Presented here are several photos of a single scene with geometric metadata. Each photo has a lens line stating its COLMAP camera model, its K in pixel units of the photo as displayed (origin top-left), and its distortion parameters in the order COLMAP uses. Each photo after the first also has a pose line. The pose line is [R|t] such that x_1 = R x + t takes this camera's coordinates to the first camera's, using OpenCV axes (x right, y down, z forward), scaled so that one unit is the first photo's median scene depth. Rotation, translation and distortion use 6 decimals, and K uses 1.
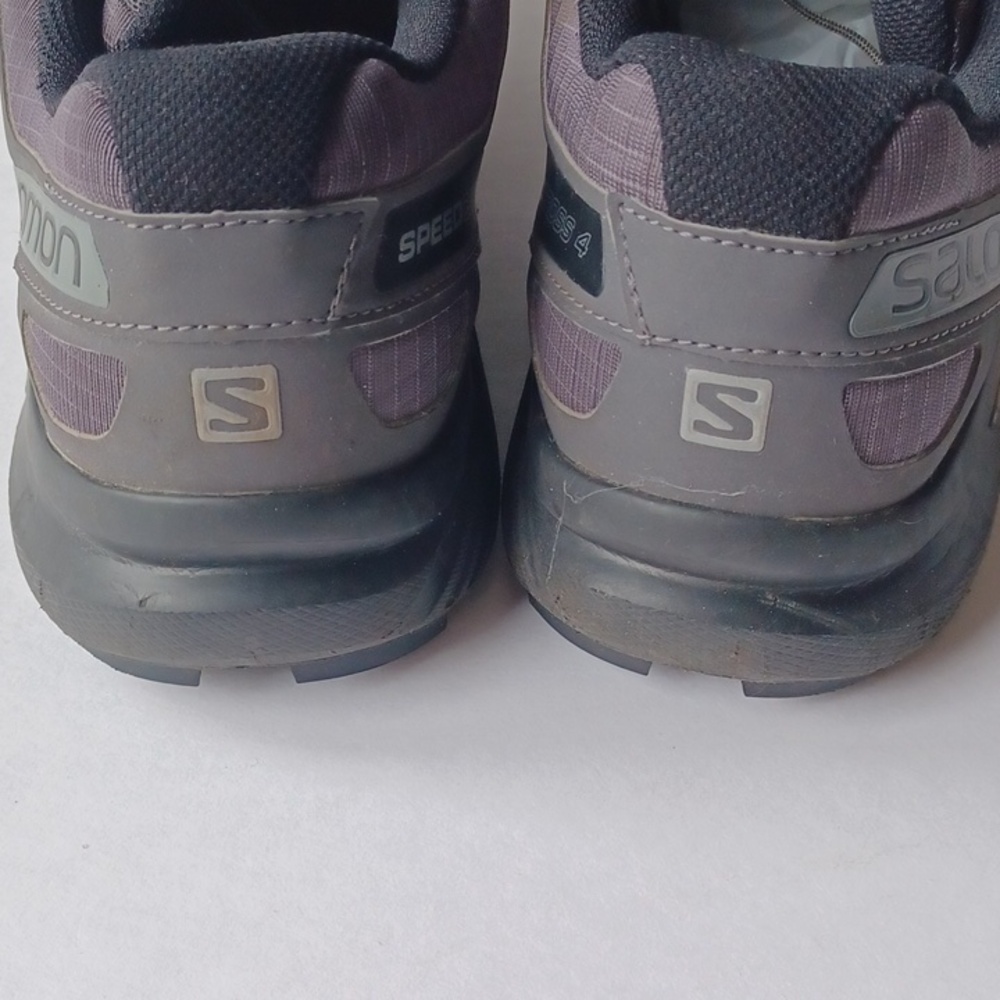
lens RADIAL K [[1636.2, 0, 499.1], [0, 1636.2, 499.4], [0, 0, 1]] dist [0.077007, 0.000000]
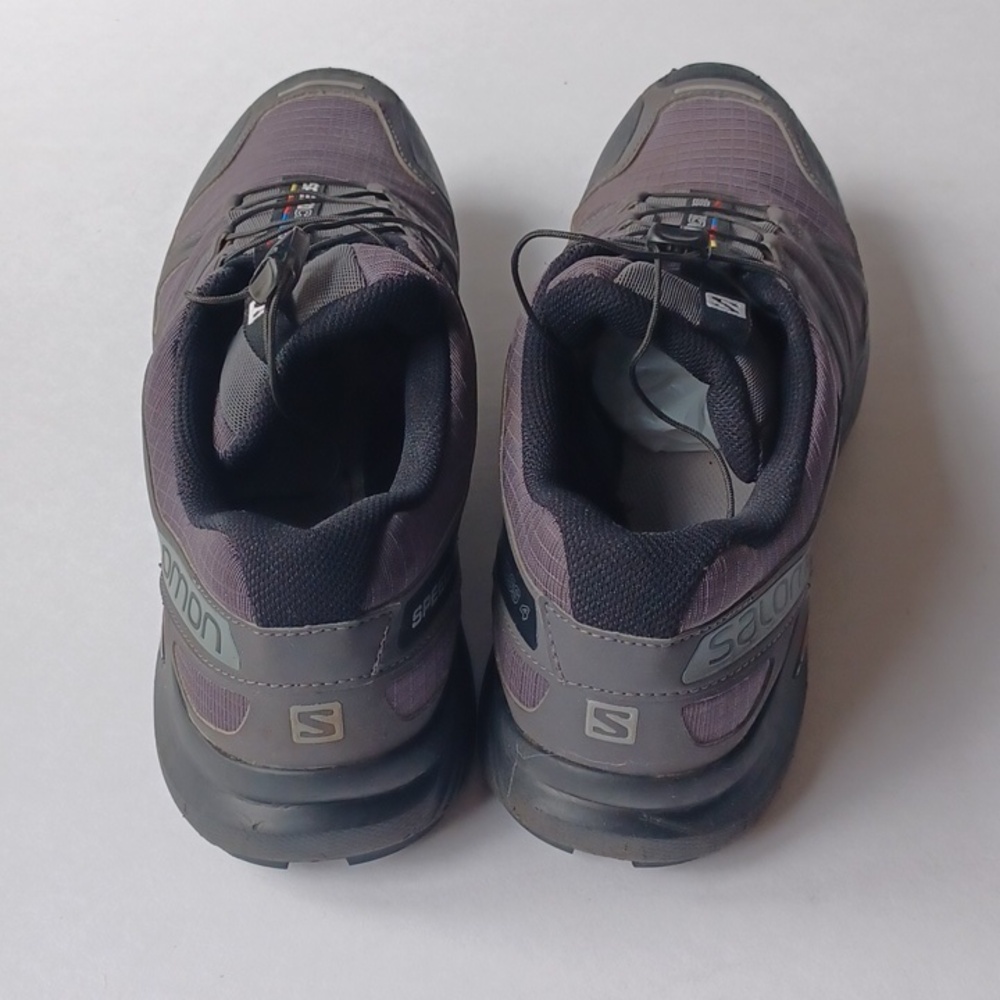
lens RADIAL K [[1636.2, 0, 501.3], [0, 1636.2, 500.9], [0, 0, 1]] dist [0.077007, 0.000000]
pose [[0.999714, -0.017974, 0.015789, 0.004011], [0.017117, 0.998456, 0.052846, -0.364895], [-0.016714, -0.052560, 0.998478, -0.641350]]
